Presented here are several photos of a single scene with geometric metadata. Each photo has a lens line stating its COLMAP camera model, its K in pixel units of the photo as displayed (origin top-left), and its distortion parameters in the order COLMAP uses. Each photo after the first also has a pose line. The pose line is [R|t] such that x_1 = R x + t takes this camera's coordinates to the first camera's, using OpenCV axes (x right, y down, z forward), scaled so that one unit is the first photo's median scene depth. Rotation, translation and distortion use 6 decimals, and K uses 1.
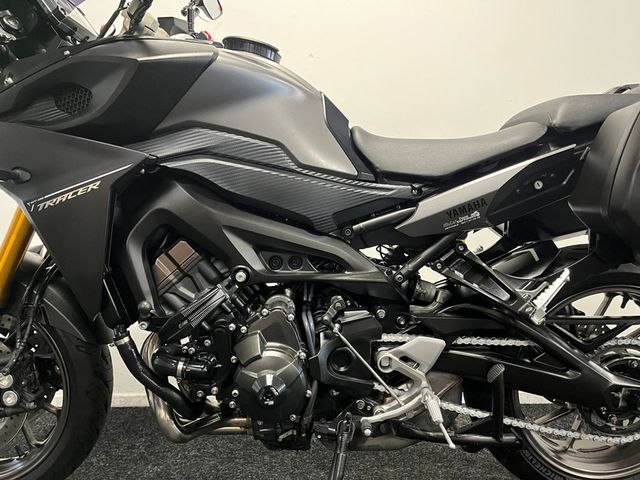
lens RADIAL K [[484.1, 0, 320.0], [0, 484.1, 240.0], [0, 0, 1]] dist [0.085049, -0.113857]
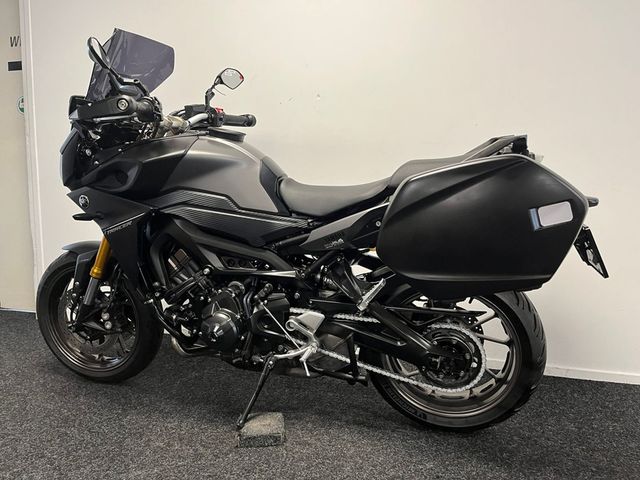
lens RADIAL K [[484.1, 0, 320.0], [0, 484.1, 240.0], [0, 0, 1]] dist [0.085049, -0.113857]
pose [[0.952484, 0.041961, -0.301684, 0.723217], [-0.012409, 0.994989, 0.099215, -0.208202], [0.304335, -0.090757, 0.948232, -0.531533]]
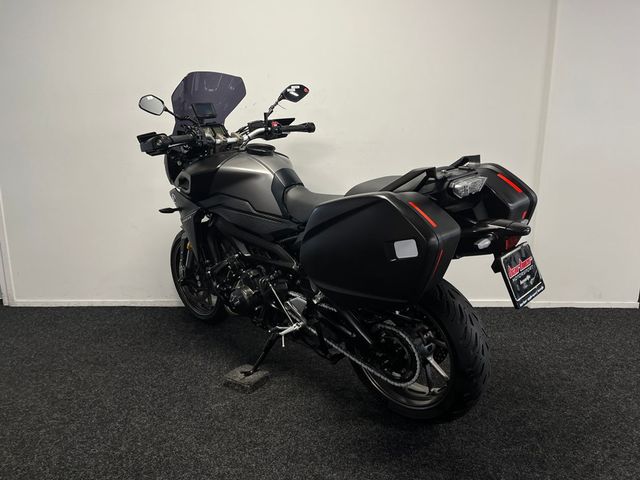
lens RADIAL K [[484.1, 0, 320.0], [0, 484.1, 240.0], [0, 0, 1]] dist [0.085049, -0.113857]
pose [[0.699600, 0.145895, -0.699481, 1.680207], [-0.003057, 0.979535, 0.201250, -0.456414], [0.714528, -0.138656, 0.685729, -0.320459]]
